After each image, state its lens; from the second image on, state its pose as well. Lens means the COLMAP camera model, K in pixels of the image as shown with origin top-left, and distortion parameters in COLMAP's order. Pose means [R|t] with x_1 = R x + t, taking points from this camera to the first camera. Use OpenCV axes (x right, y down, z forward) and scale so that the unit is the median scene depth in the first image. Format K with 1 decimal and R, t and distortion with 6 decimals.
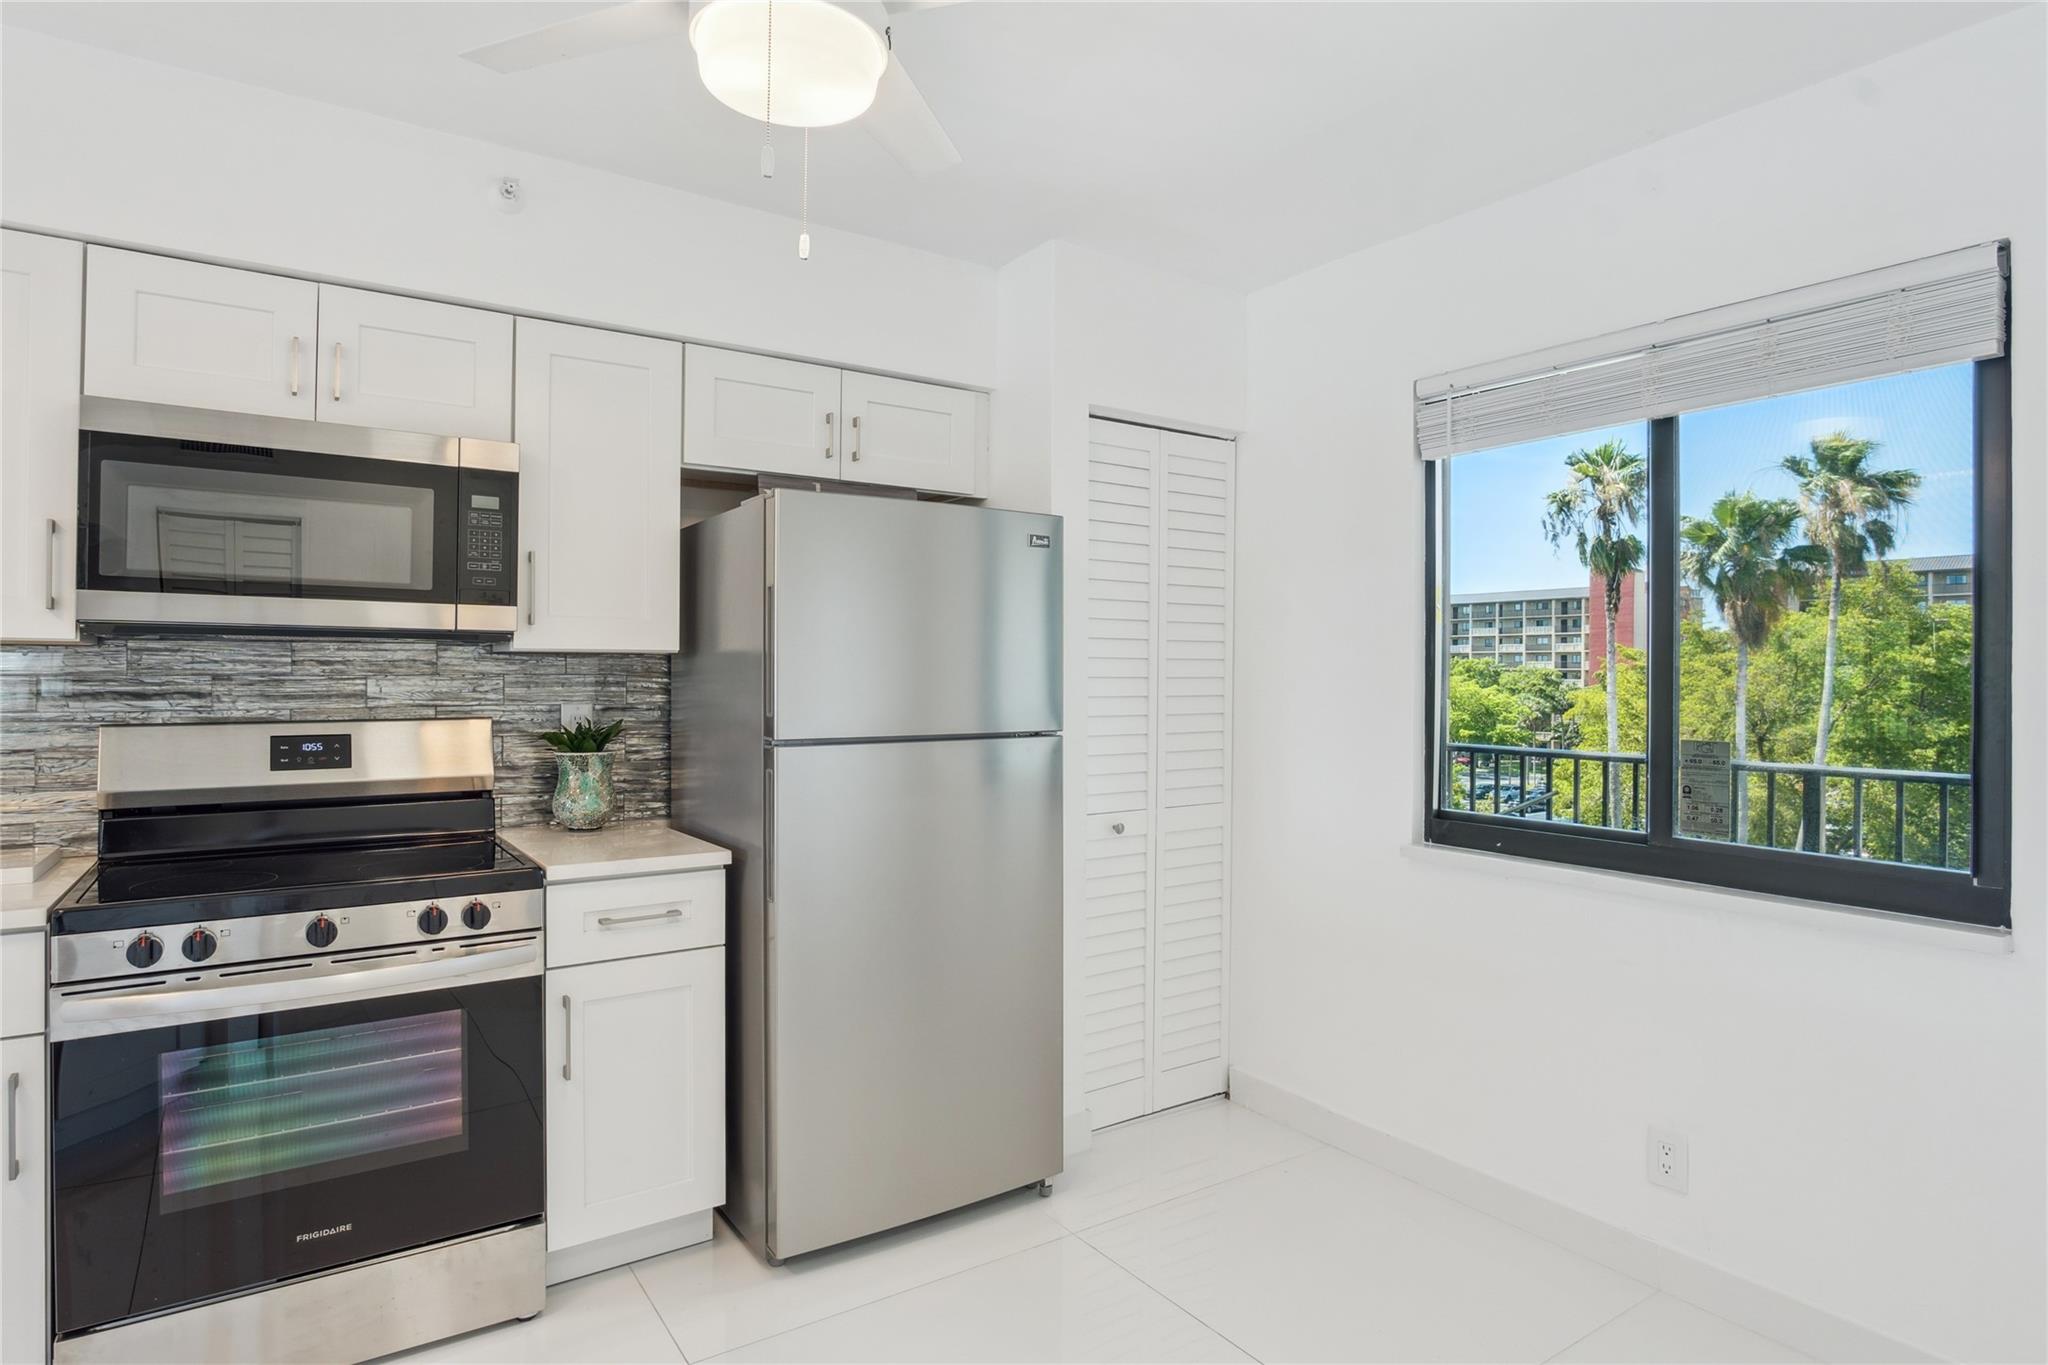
lens RADIAL K [[1106.8, 0, 1023.9], [0, 1106.8, 671.5], [0, 0, 1]] dist [-0.031717, 0.006932]
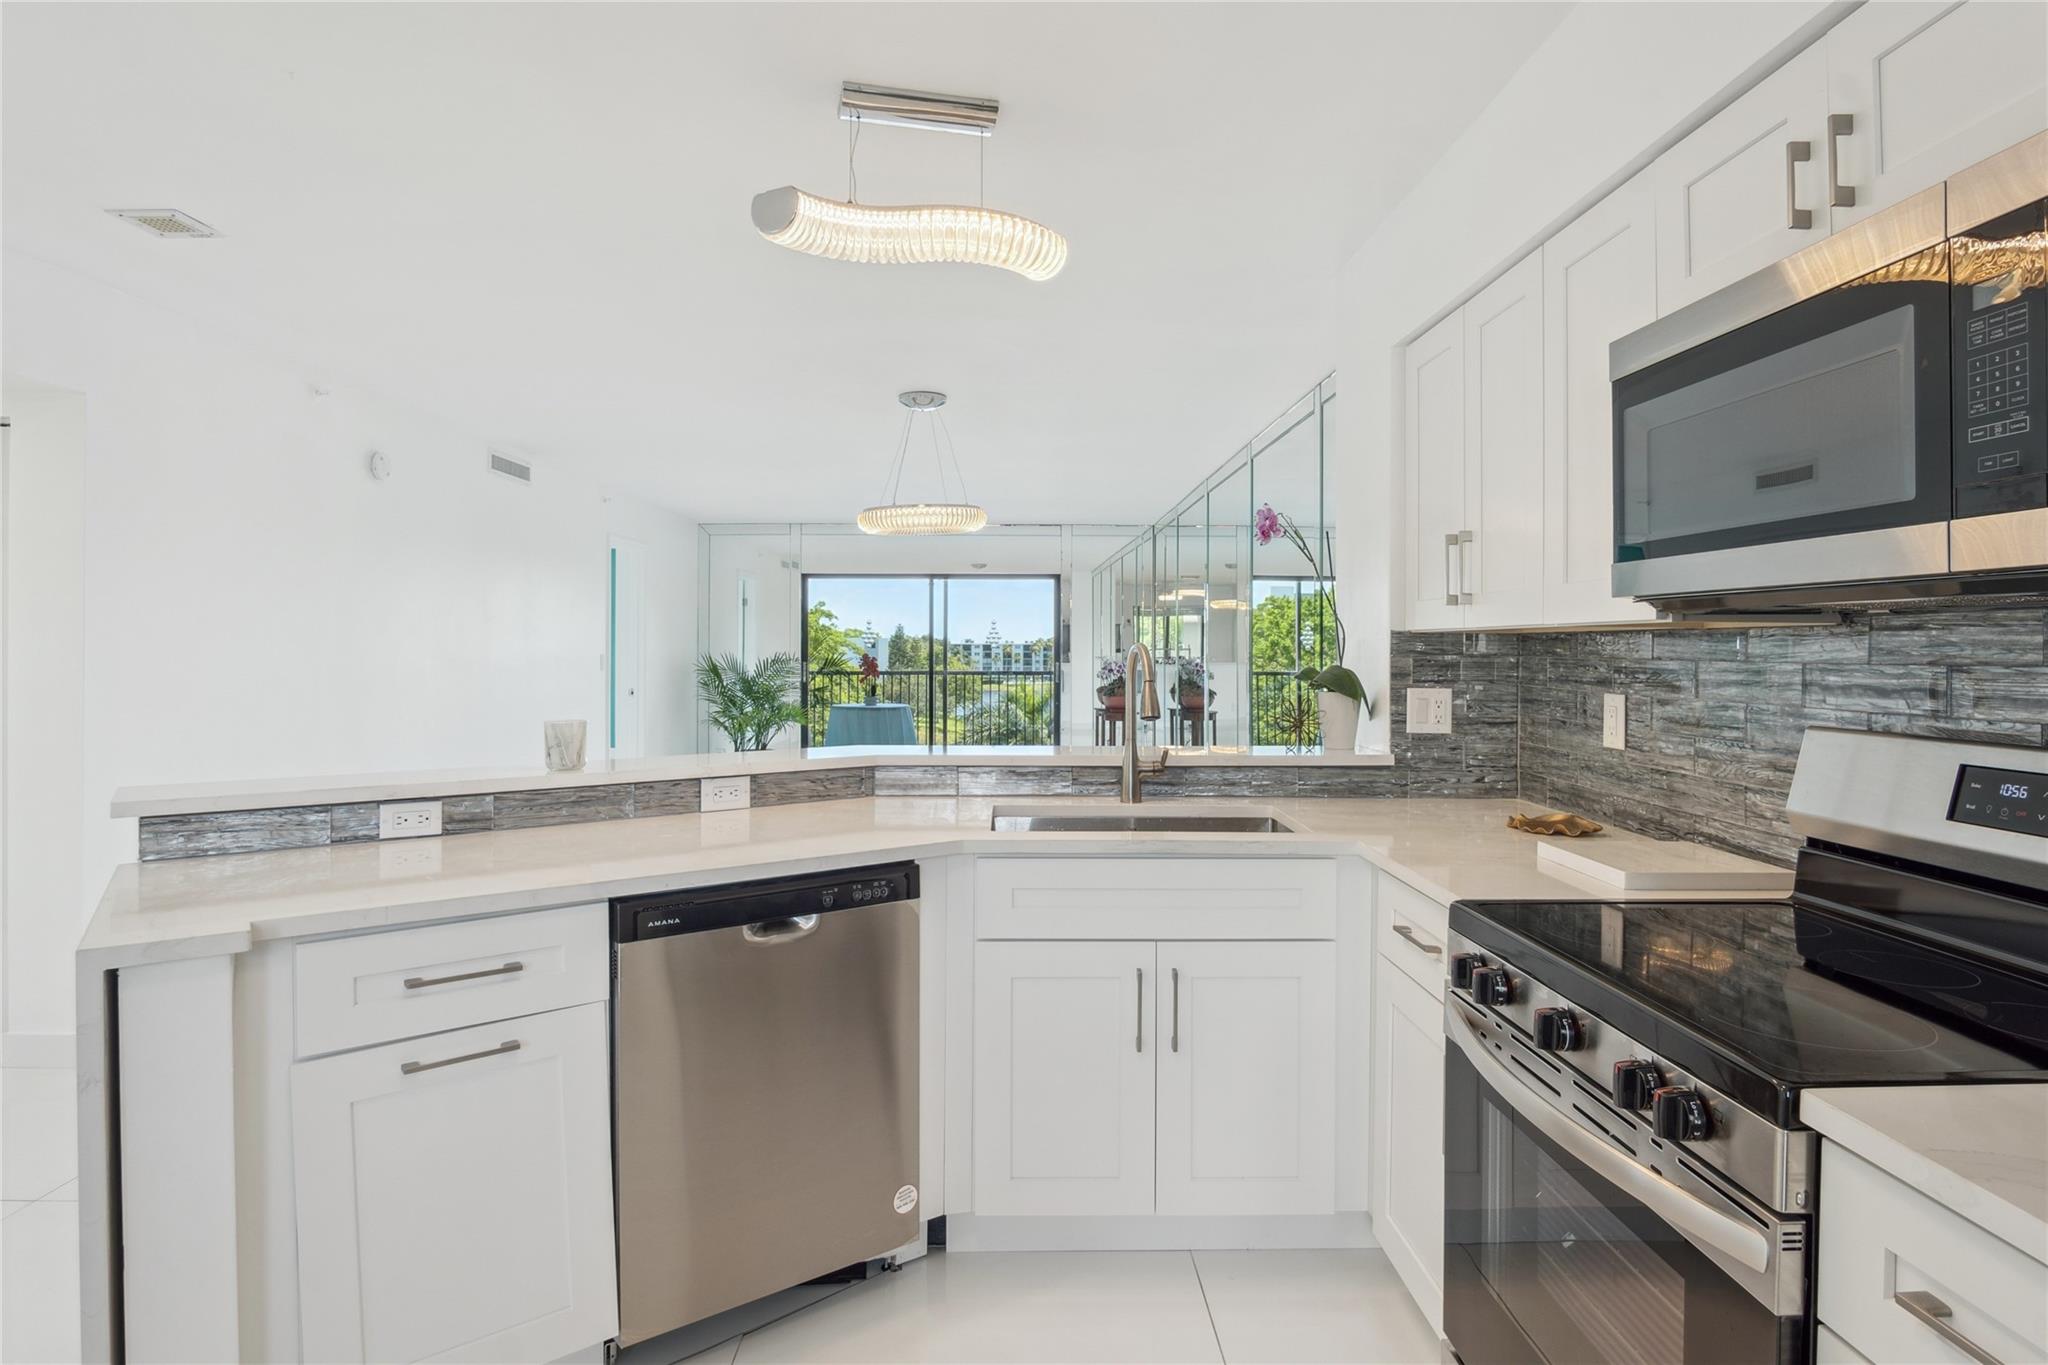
lens RADIAL K [[1106.8, 0, 1034.4], [0, 1106.8, 643.3], [0, 0, 1]] dist [-0.031717, 0.006932]
pose [[-0.542296, -0.011932, -0.840103, 0.105426], [-0.006798, 0.999929, -0.009814, 0.000785], [0.840160, 0.000389, -0.542339, 0.894583]]
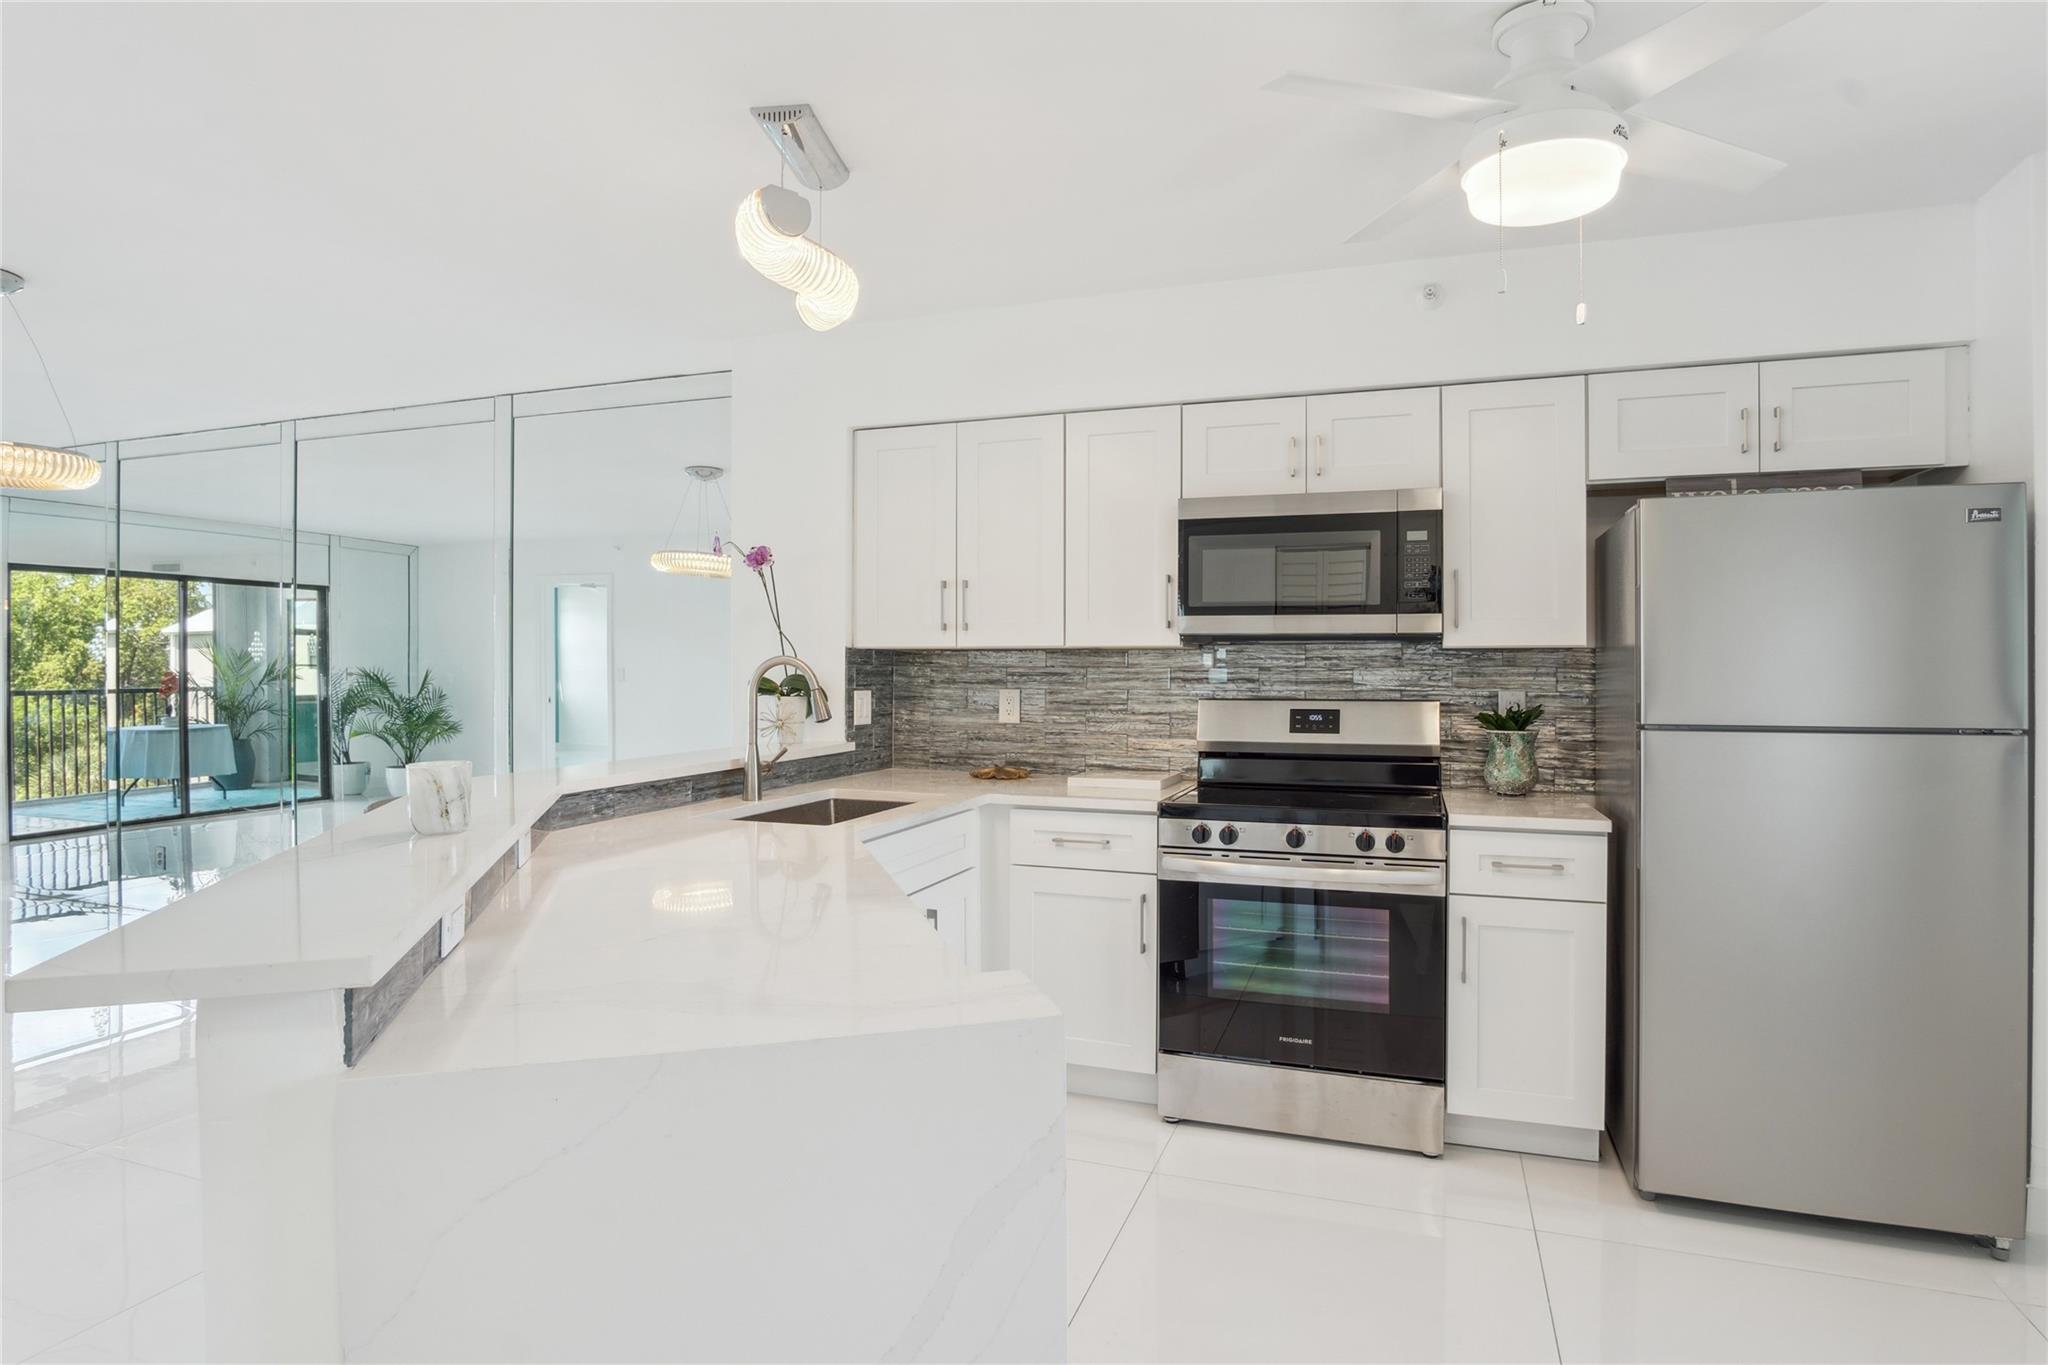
lens RADIAL K [[1106.8, 0, 1028.7], [0, 1106.8, 673.7], [0, 0, 1]] dist [-0.031717, 0.006932]
pose [[0.584479, 0.002076, -0.811406, 0.306246], [0.003535, 0.999981, 0.005104, 0.003116], [0.811401, -0.005852, 0.584461, -0.149297]]
